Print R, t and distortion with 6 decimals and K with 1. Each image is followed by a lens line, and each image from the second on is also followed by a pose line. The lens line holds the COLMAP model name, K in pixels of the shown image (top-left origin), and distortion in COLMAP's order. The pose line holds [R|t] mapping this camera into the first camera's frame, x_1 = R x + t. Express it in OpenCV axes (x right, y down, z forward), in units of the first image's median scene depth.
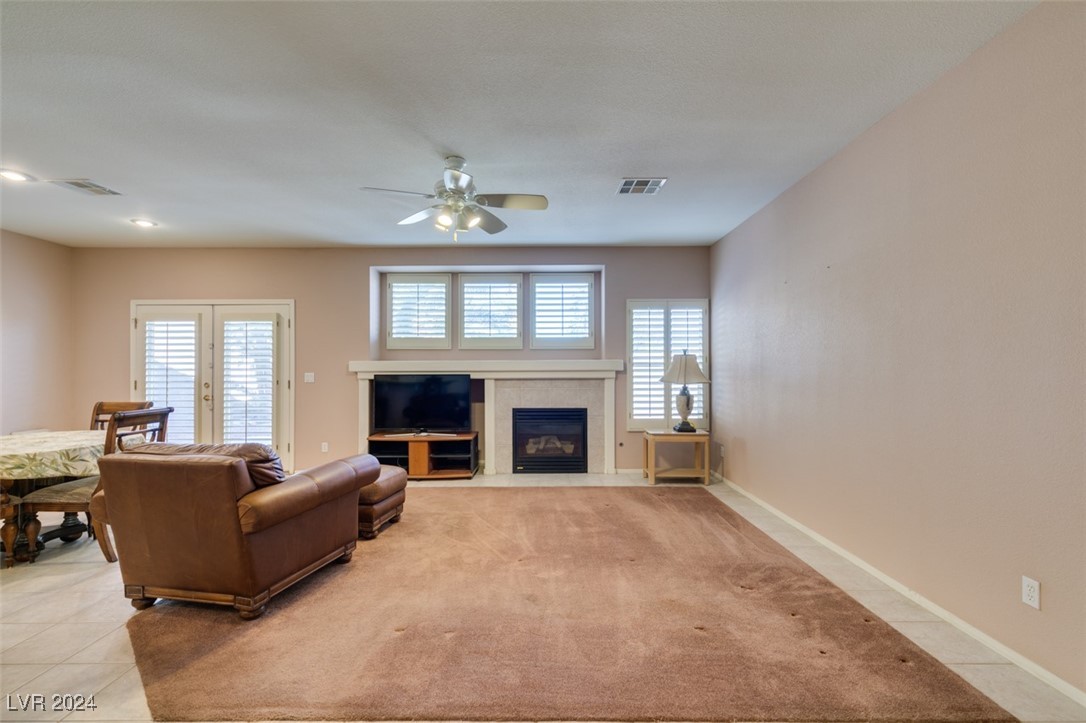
lens RADIAL K [[485.5, 0, 541.5], [0, 485.5, 365.4], [0, 0, 1]] dist [0.007025, -0.001375]
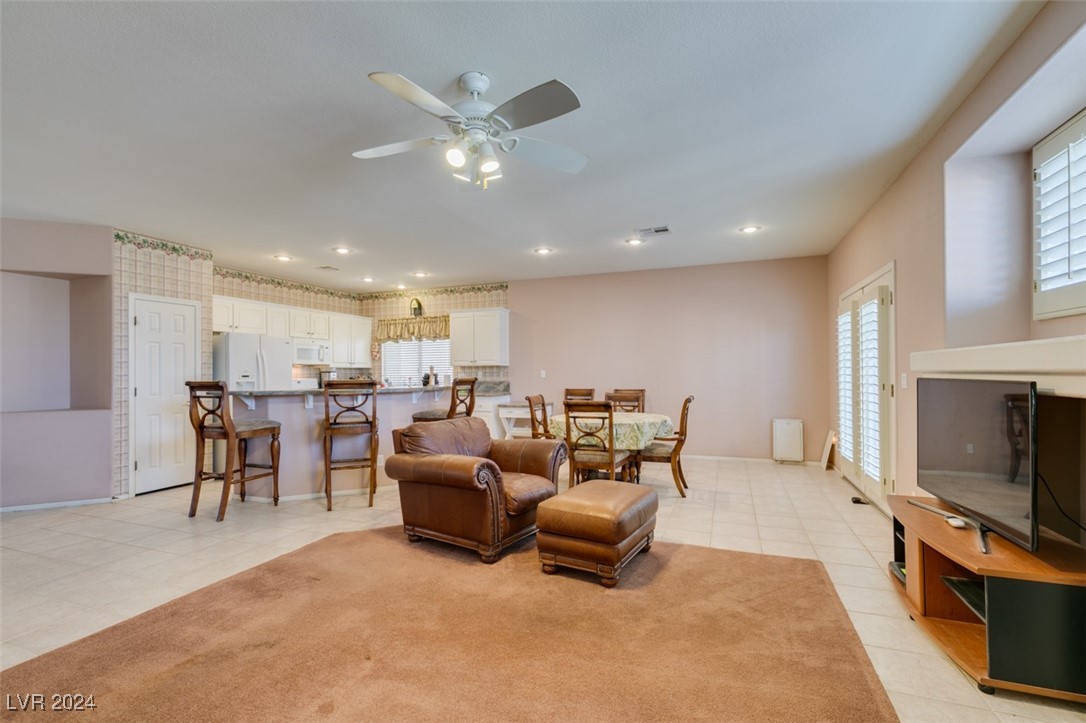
lens RADIAL K [[485.5, 0, 541.5], [0, 485.5, 365.4], [0, 0, 1]] dist [0.007025, -0.001375]
pose [[-0.355279, -0.005477, -0.934744, 0.281608], [0.016239, 0.999796, -0.012030, 0.005015], [0.934619, -0.019453, -0.355117, 0.822855]]
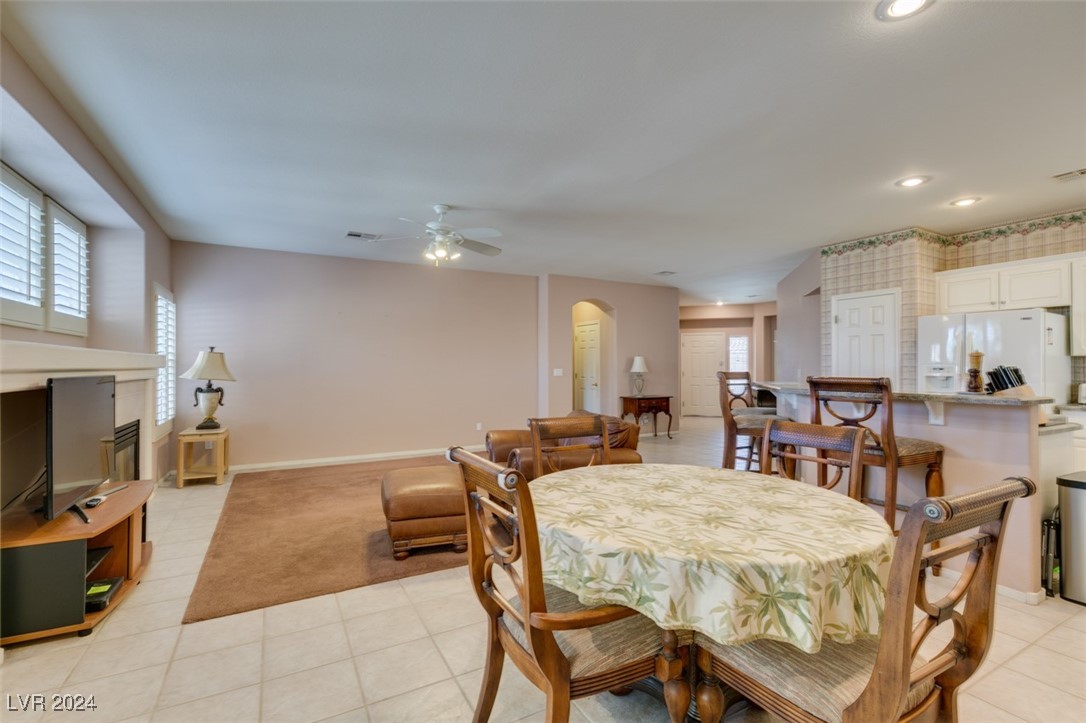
lens RADIAL K [[490.1, 0, 538.2], [0, 490.1, 359.2], [0, 0, 1]] dist [0.002714, 0.000245]
pose [[-0.483044, 0.016355, 0.875443, -0.893341], [-0.004145, 0.999772, -0.020965, 0.008998], [-0.875586, -0.013756, -0.482866, 0.863165]]
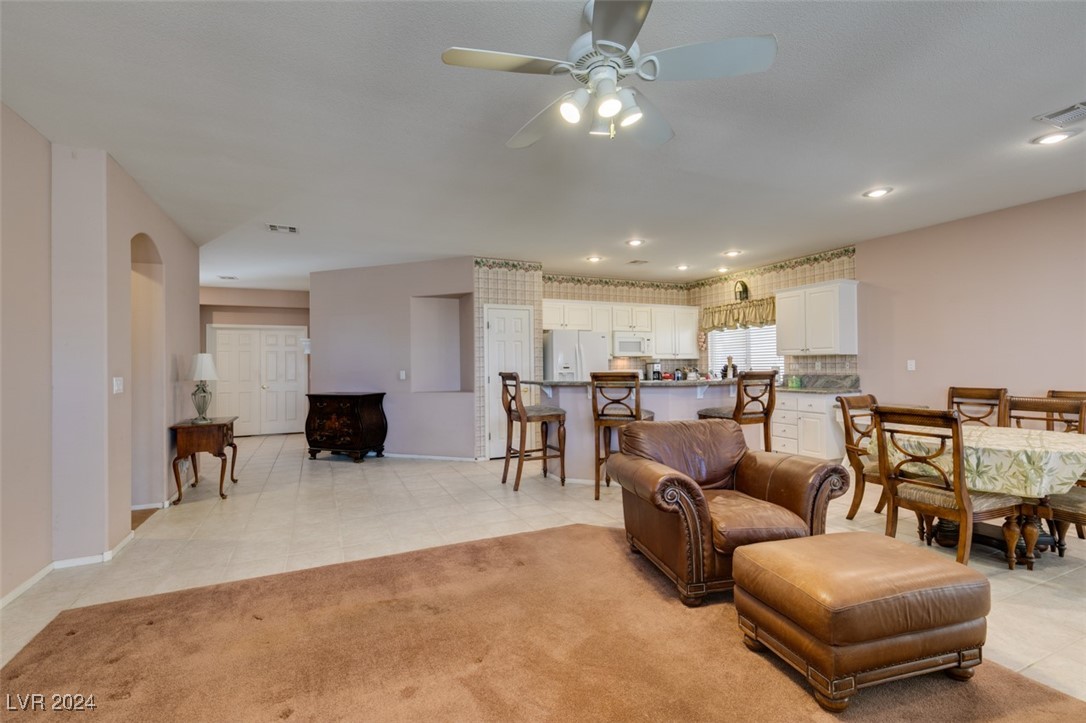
lens RADIAL K [[487.6, 0, 543.0], [0, 487.6, 361.5], [0, 0, 1]] dist [0.007294, -0.001240]
pose [[-0.905488, 0.010553, -0.424241, 0.086326], [0.018138, 0.999740, -0.013845, 0.005474], [0.423985, -0.020231, -0.905443, 0.917460]]
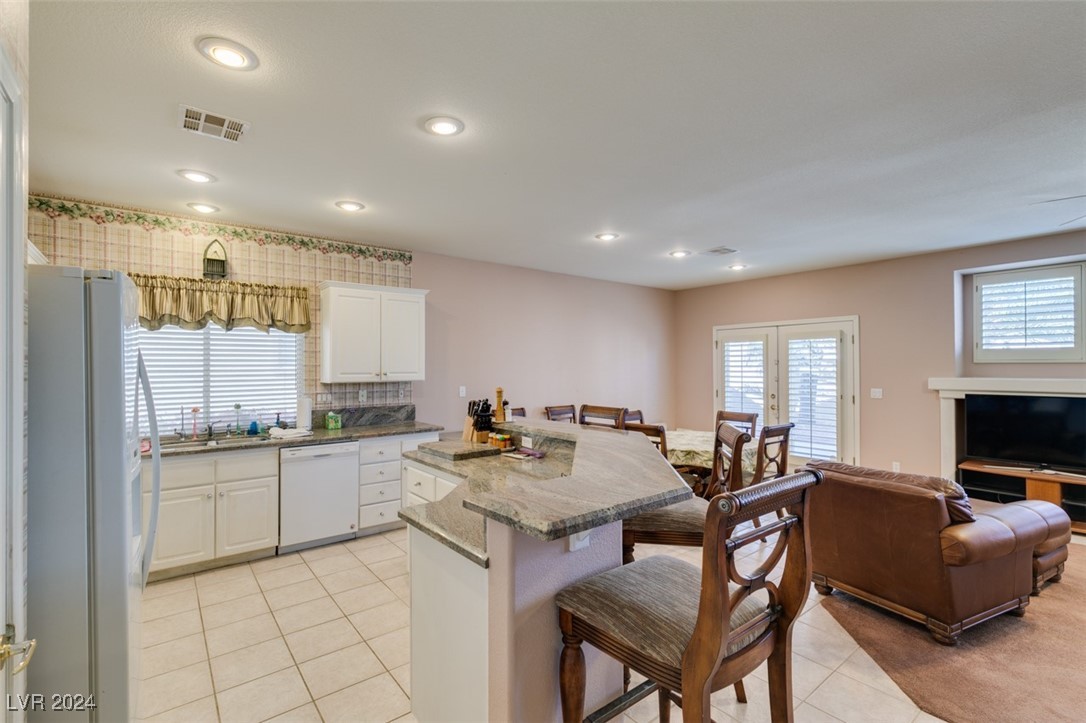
lens RADIAL K [[485.5, 0, 541.5], [0, 485.5, 365.4], [0, 0, 1]] dist [0.007025, -0.001375]
pose [[0.622346, -0.002607, -0.782738, -0.133177], [0.007917, 0.999964, 0.002965, -0.041875], [0.782702, -0.008042, 0.622344, -0.148750]]
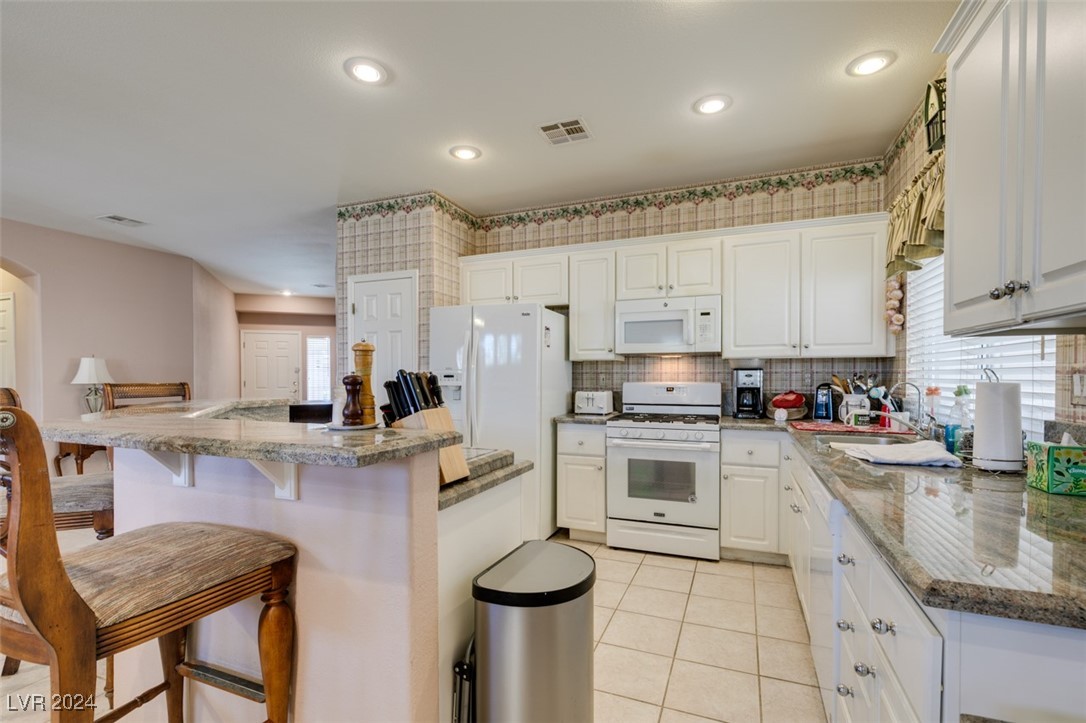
lens RADIAL K [[490.3, 0, 542.4], [0, 490.3, 381.2], [0, 0, 1]] dist [0.006514, -0.001062]
pose [[-0.927482, -0.000564, 0.373867, -0.843250], [0.002396, 0.999969, 0.007454, 0.007269], [-0.373860, 0.007809, -0.927452, 0.403813]]
